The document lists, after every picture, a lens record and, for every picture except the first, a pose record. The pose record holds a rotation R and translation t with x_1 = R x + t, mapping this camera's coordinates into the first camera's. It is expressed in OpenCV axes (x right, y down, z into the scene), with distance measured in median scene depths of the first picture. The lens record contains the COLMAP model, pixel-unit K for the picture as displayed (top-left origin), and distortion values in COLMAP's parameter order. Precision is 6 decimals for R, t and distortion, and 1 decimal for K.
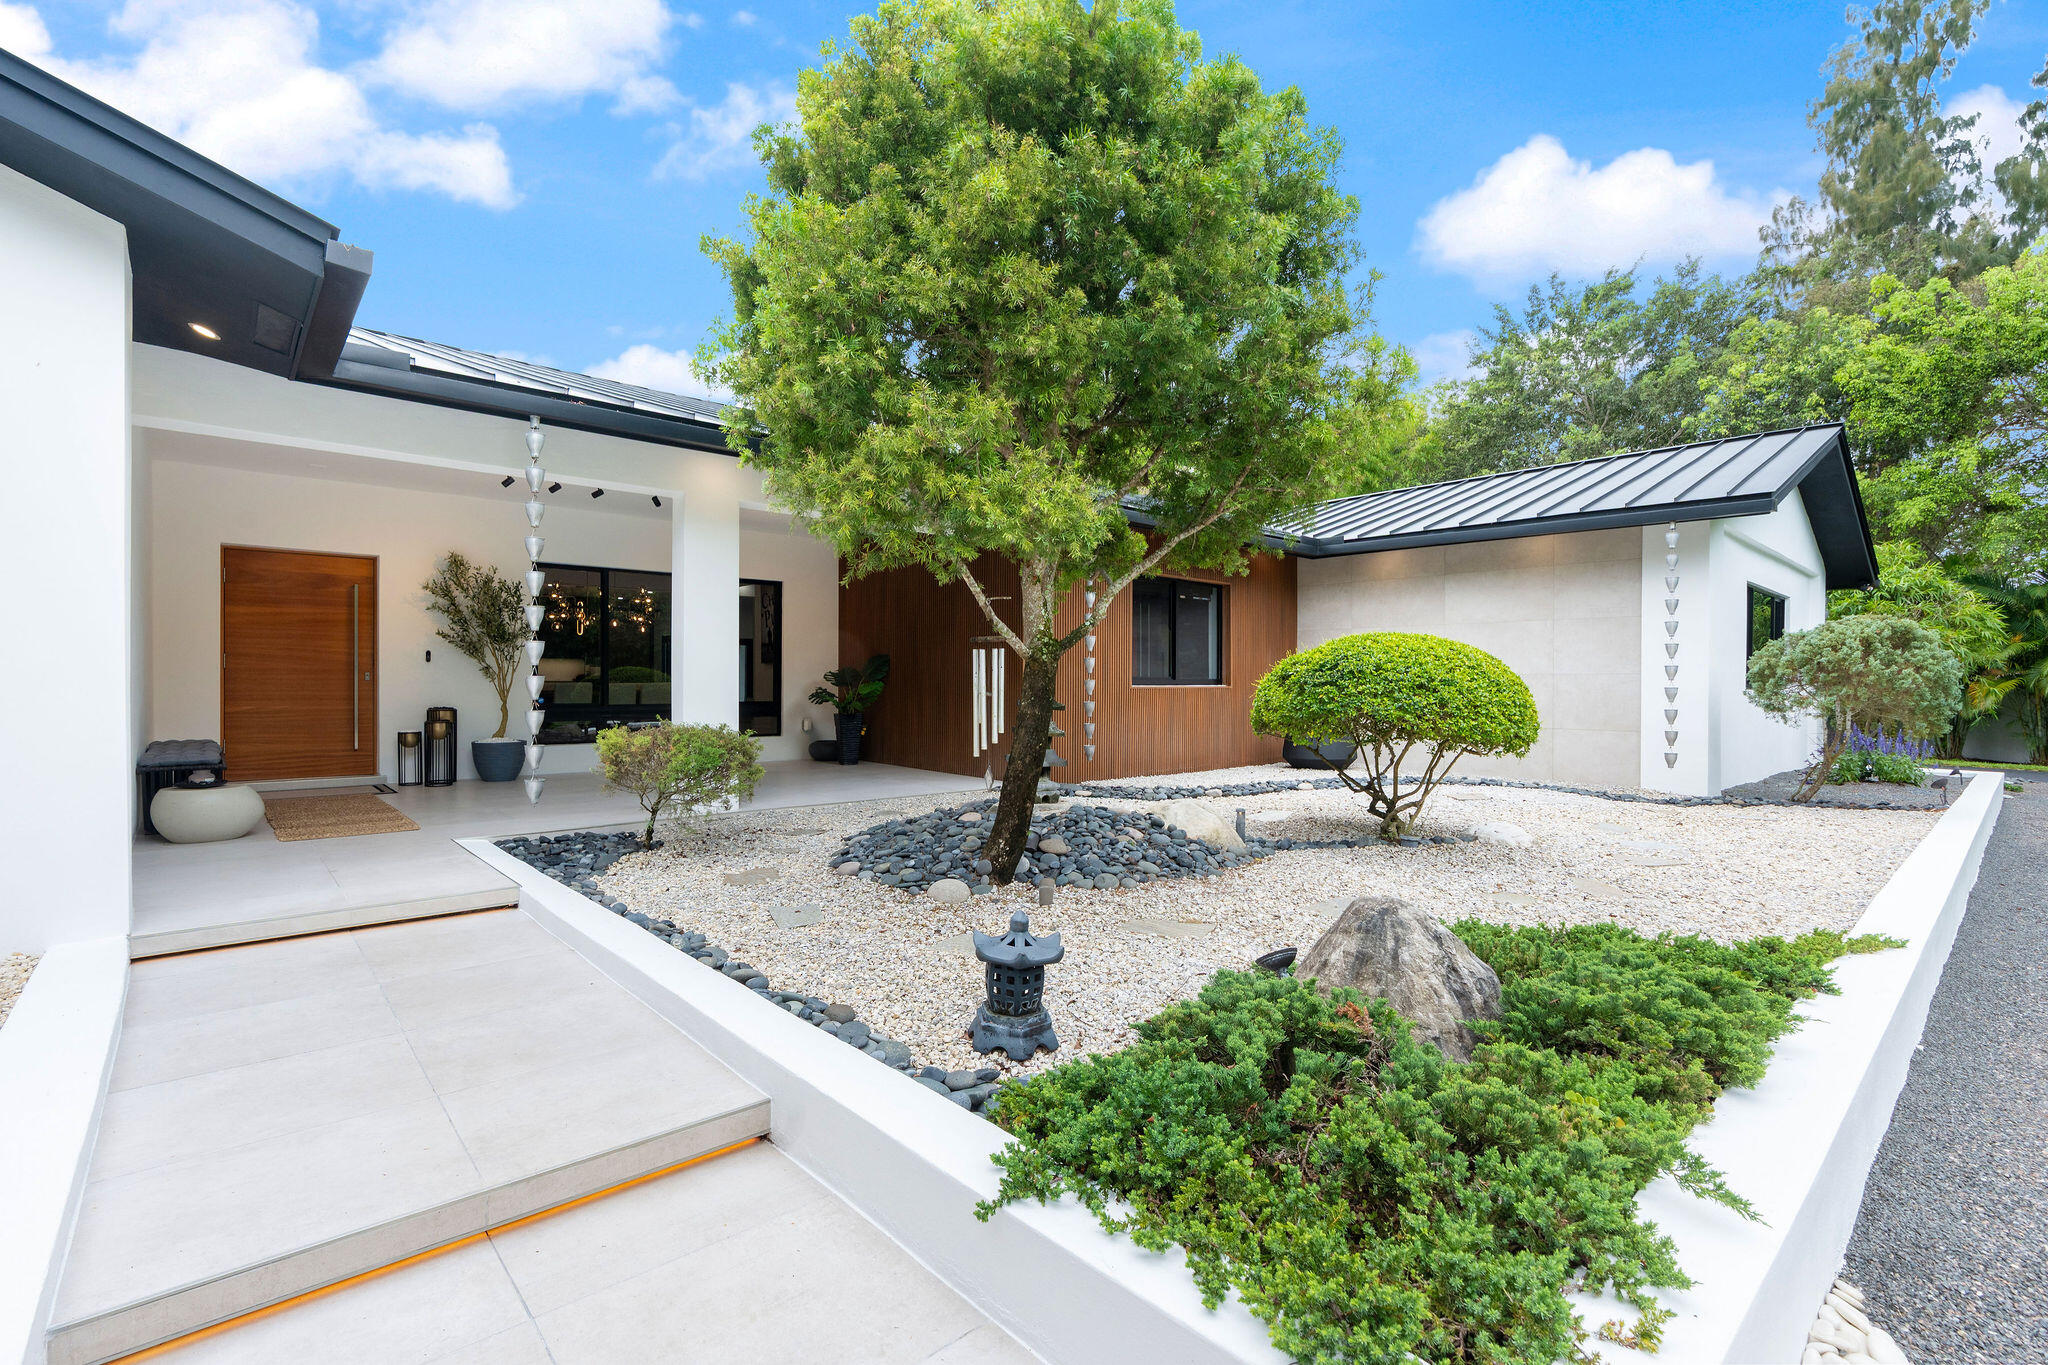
lens RADIAL K [[927.7, 0, 1025.4], [0, 927.7, 688.8], [0, 0, 1]] dist [-0.004823, 0.001656]
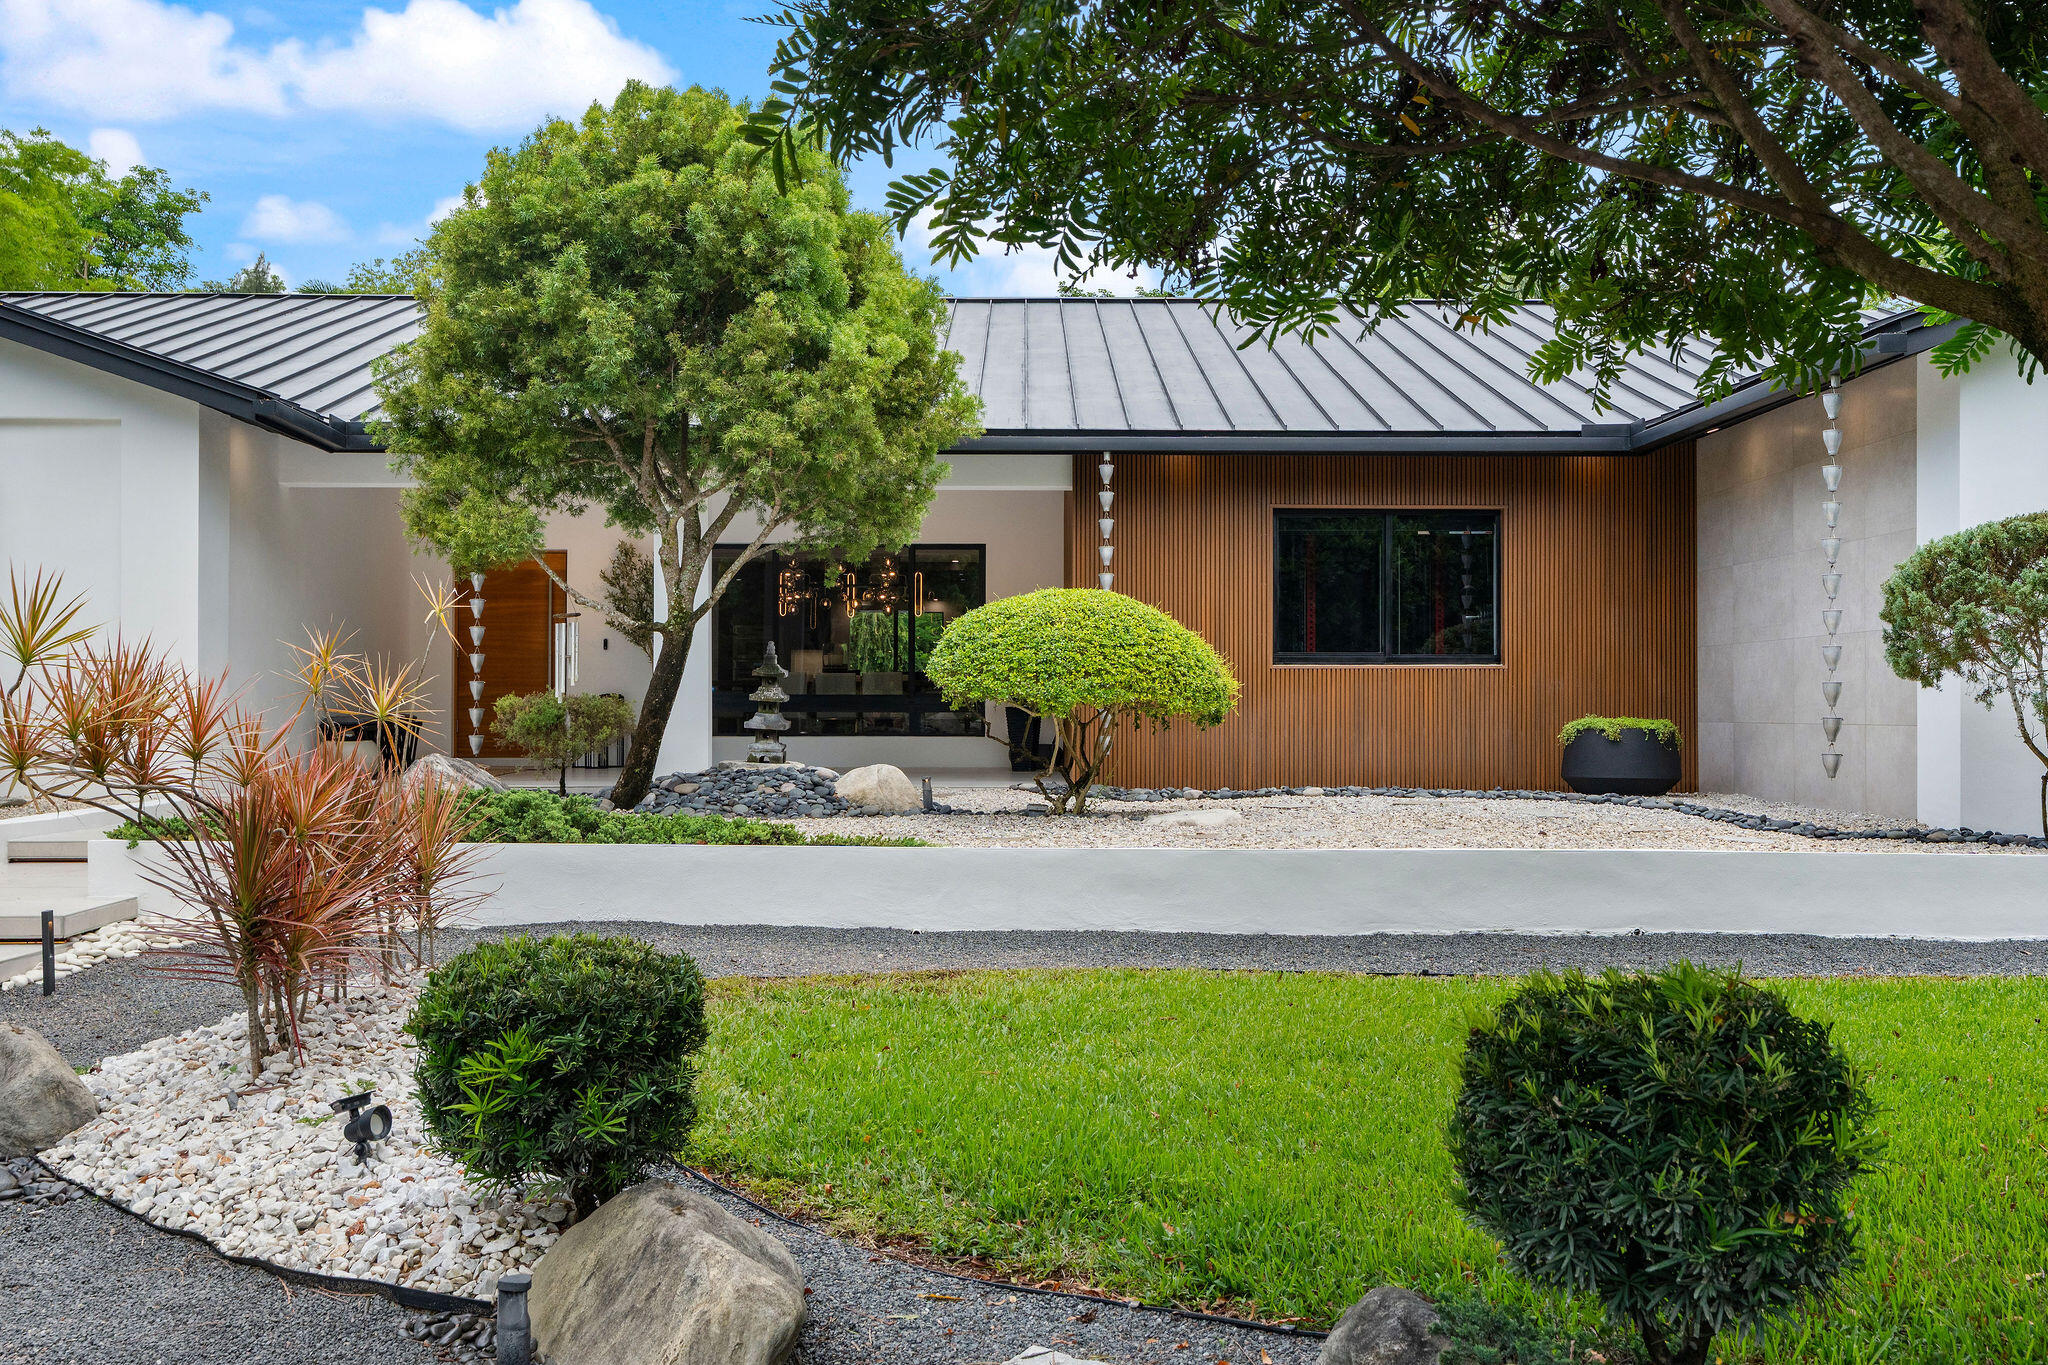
lens RADIAL K [[2047.4, 0, 1024.0], [0, 2047.4, 682.5], [0, 0, 1]] dist [0.009093, 0.028072]
pose [[0.753700, -0.011442, -0.657119, 1.265120], [-0.003270, 0.999771, -0.021159, 0.054765], [0.657210, 0.018097, 0.753490, -0.411946]]
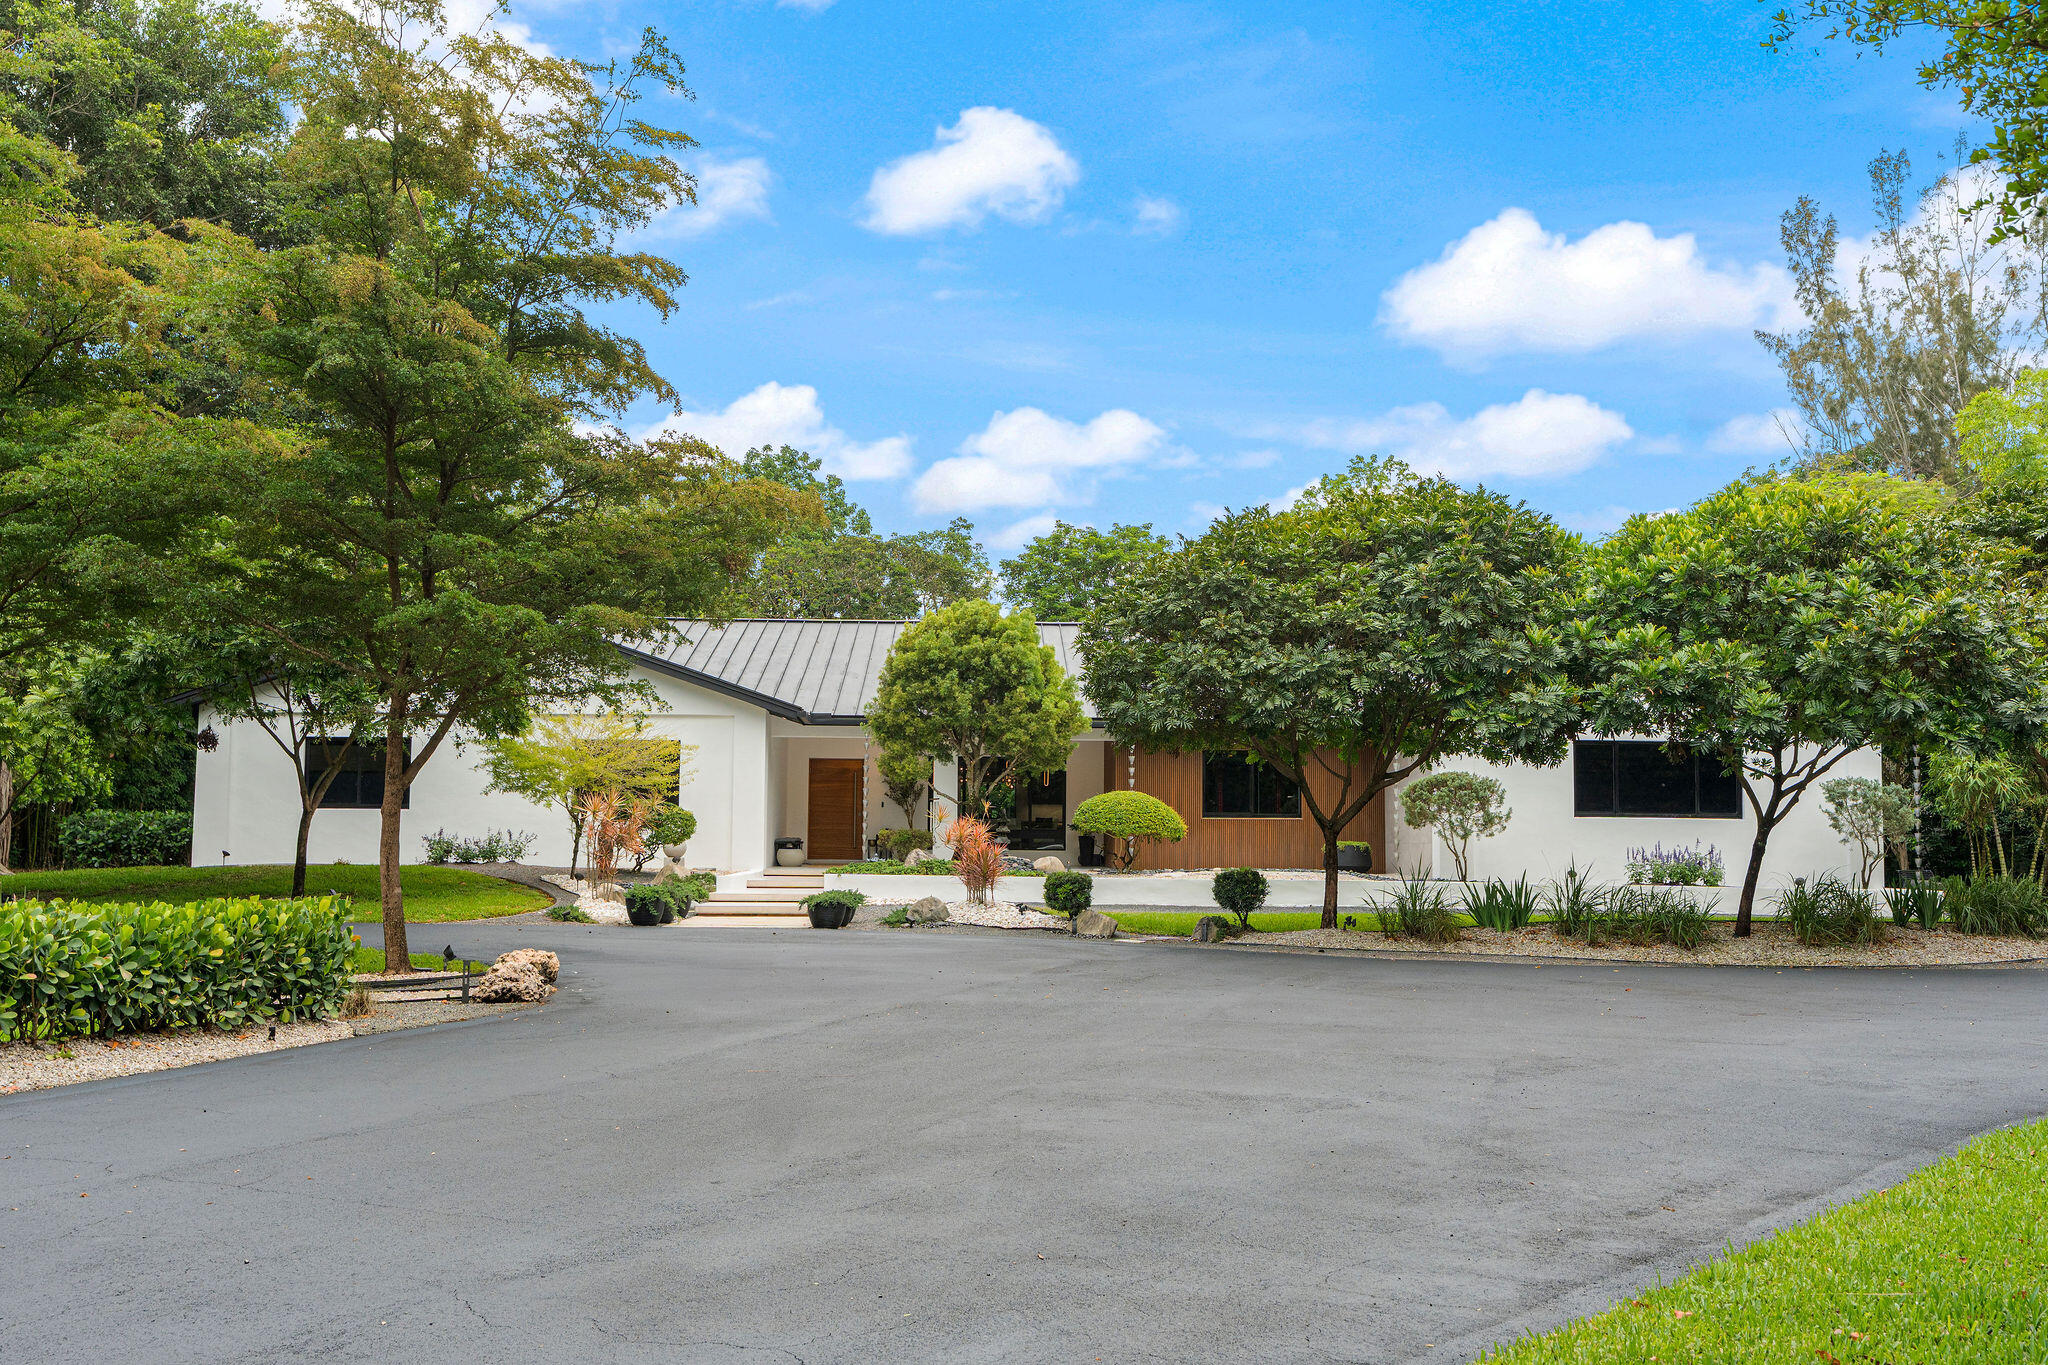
lens RADIAL K [[2047.4, 0, 1024.0], [0, 2047.4, 682.5], [0, 0, 1]] dist [0.009093, 0.028072]
pose [[0.767596, -0.049431, -0.639025, 2.776063], [-0.008853, 0.996109, -0.087688, 0.098508], [0.640873, 0.072966, 0.764172, -2.532852]]
